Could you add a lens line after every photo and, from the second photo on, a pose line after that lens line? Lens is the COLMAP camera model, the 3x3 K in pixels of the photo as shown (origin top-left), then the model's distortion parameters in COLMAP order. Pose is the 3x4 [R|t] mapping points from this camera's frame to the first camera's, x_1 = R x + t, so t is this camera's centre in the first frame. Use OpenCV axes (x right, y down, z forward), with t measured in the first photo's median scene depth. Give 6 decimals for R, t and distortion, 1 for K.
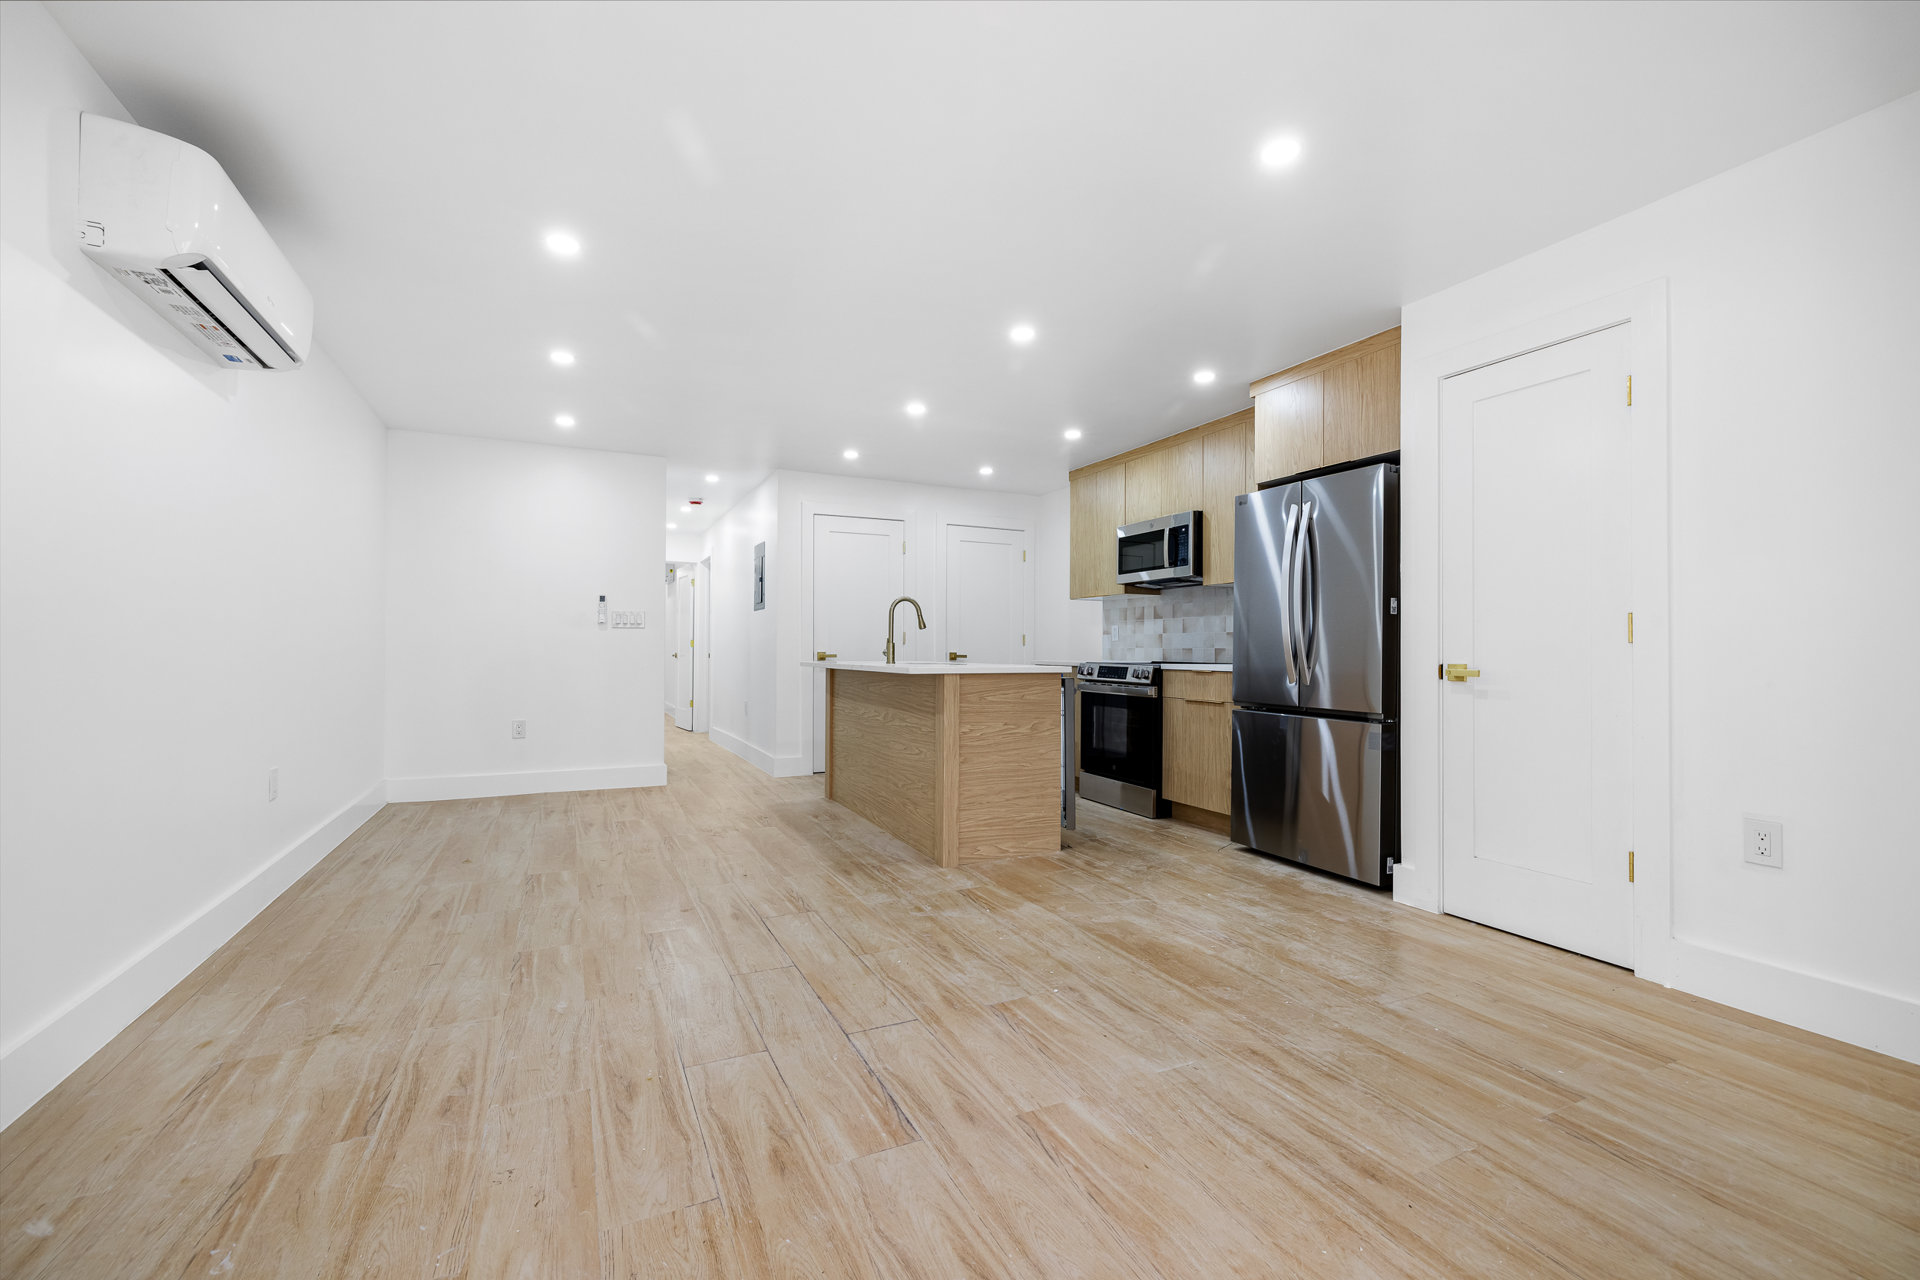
lens RADIAL K [[811.0, 0, 955.1], [0, 811.0, 648.1], [0, 0, 1]] dist [0.002111, 0.000219]
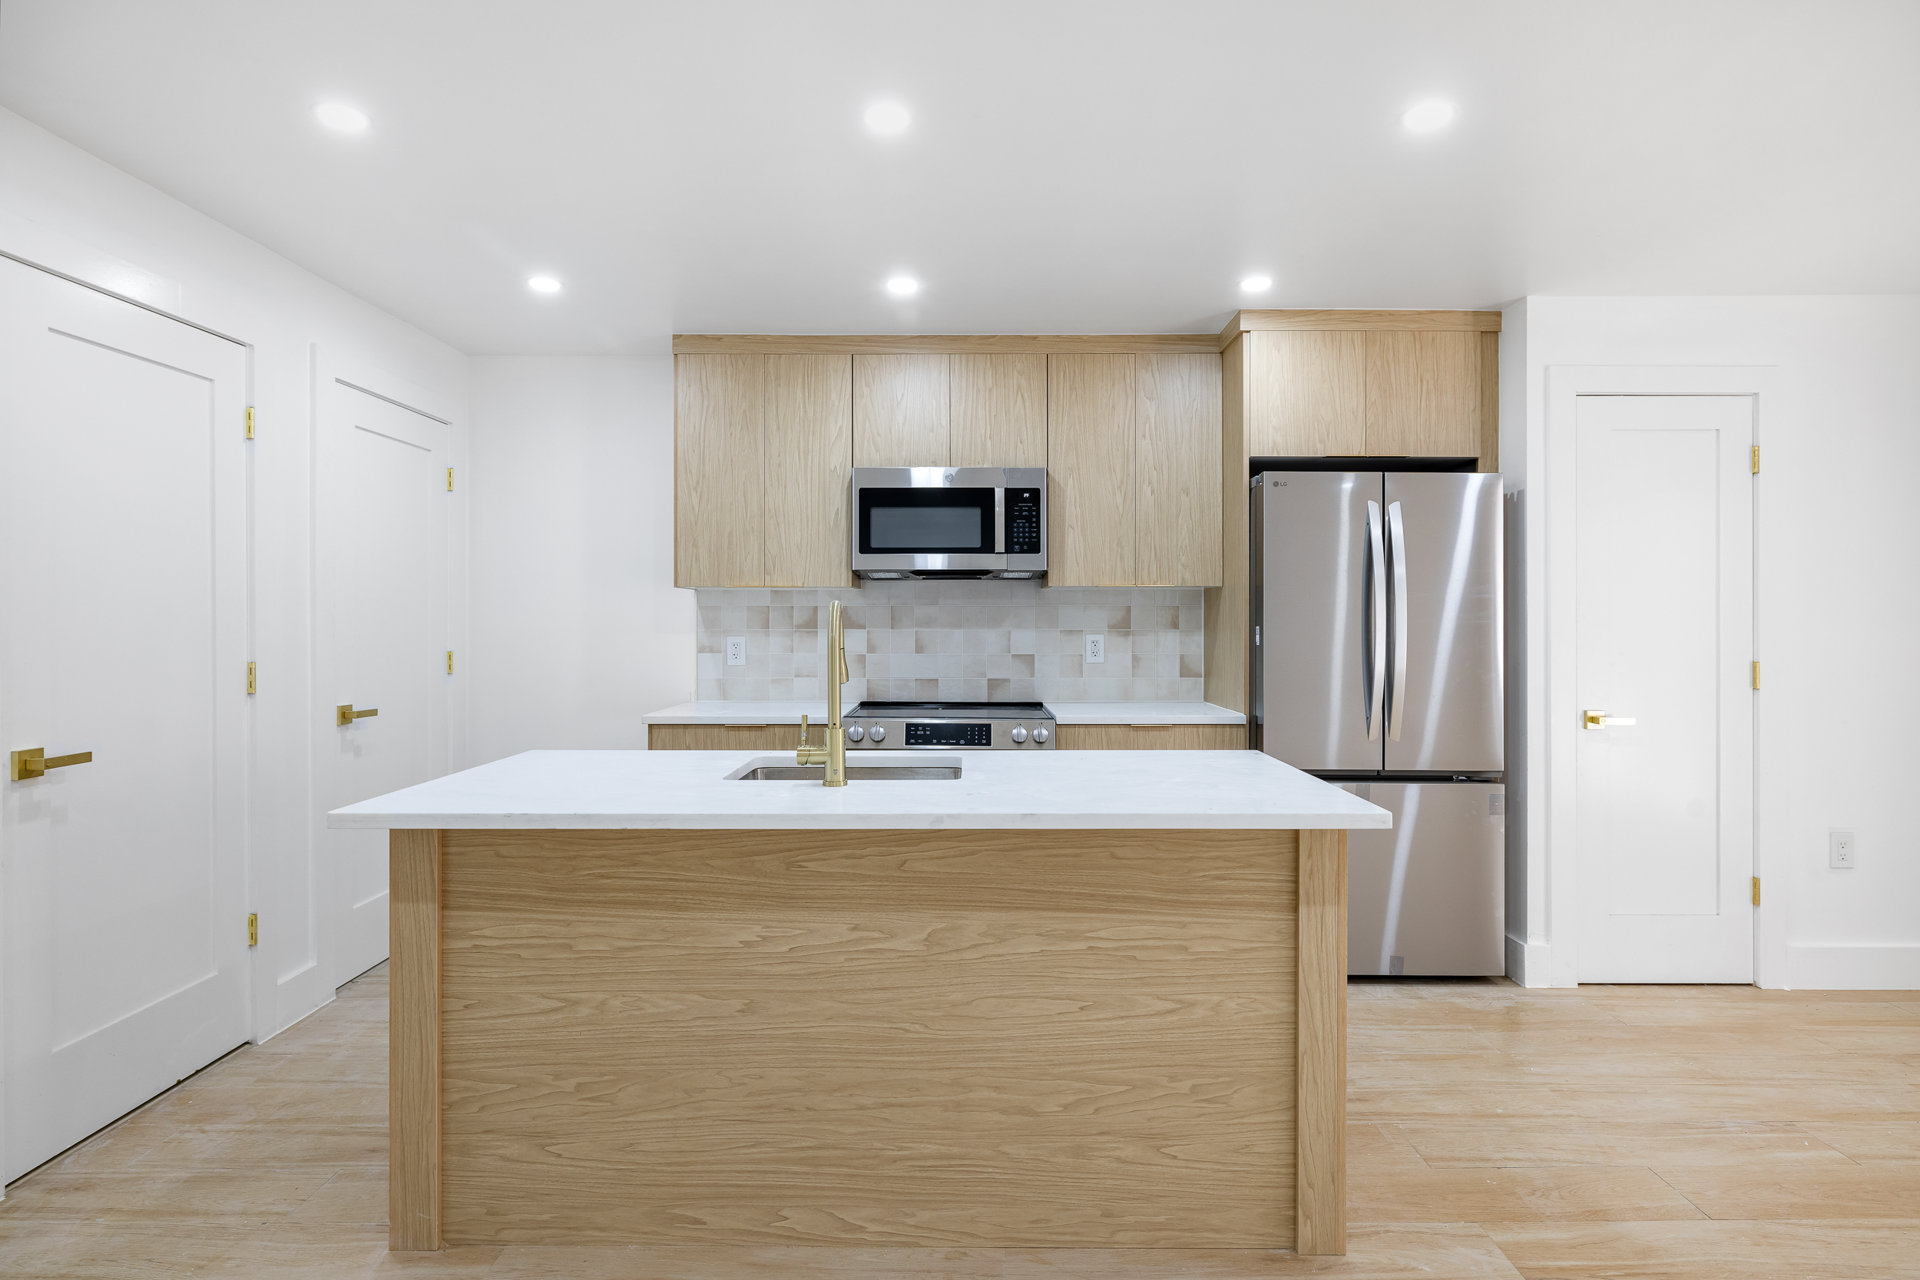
lens RADIAL K [[1000.5, 0, 968.4], [0, 1000.5, 624.8], [0, 0, 1]] dist [0.001130, 0.000659]
pose [[0.423938, -0.009969, 0.905636, -0.610527], [-0.001279, 0.999932, 0.011605, -0.077108], [-0.905690, -0.006078, 0.423896, 0.998972]]
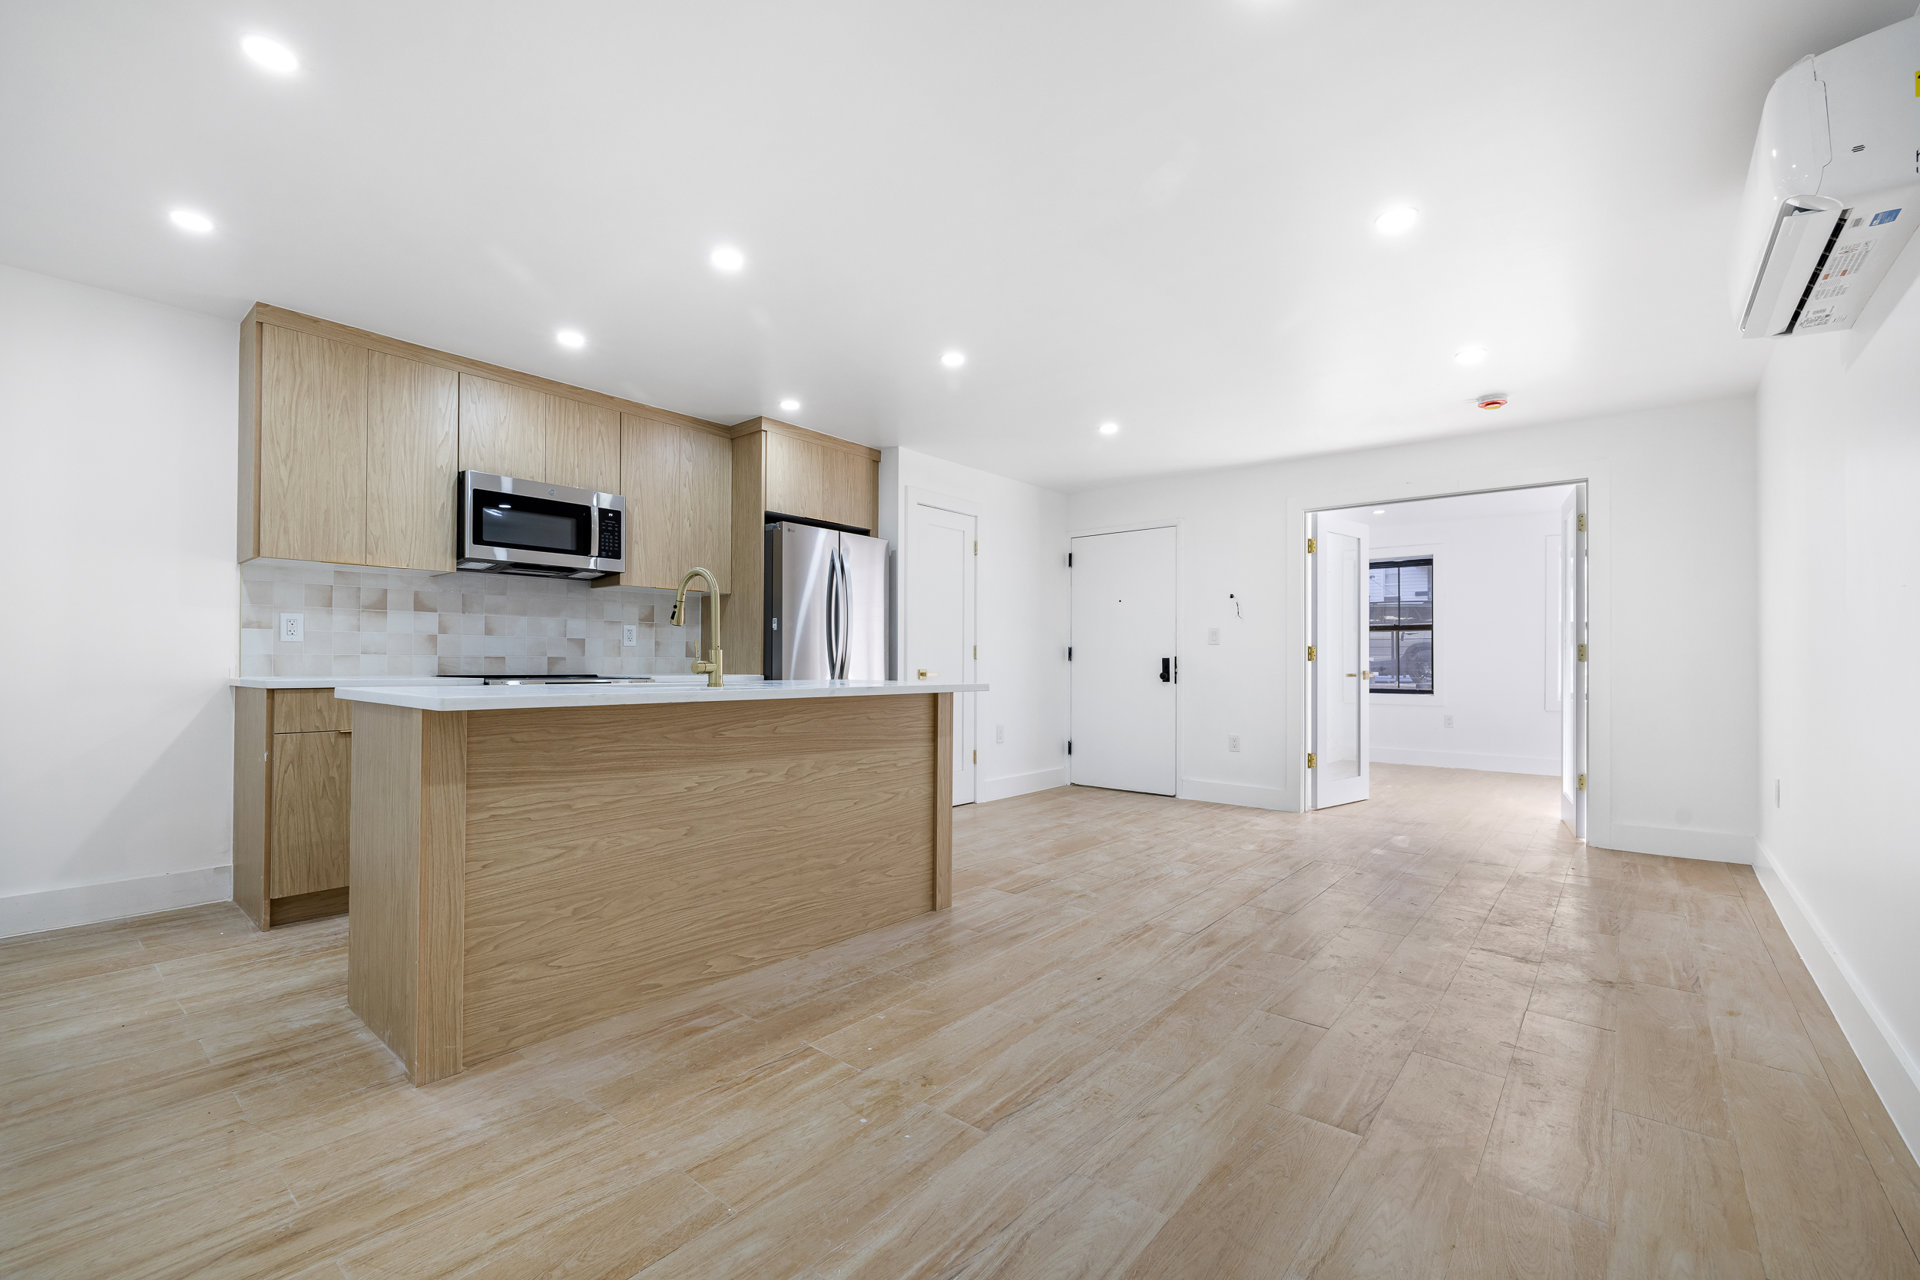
lens RADIAL K [[811.0, 0, 957.4], [0, 811.0, 656.4], [0, 0, 1]] dist [0.002111, 0.000219]
pose [[-0.418578, -0.000049, 0.908181, -0.870123], [-0.010660, 0.999931, -0.004859, -0.001017], [-0.908118, -0.011715, -0.418550, 1.433552]]
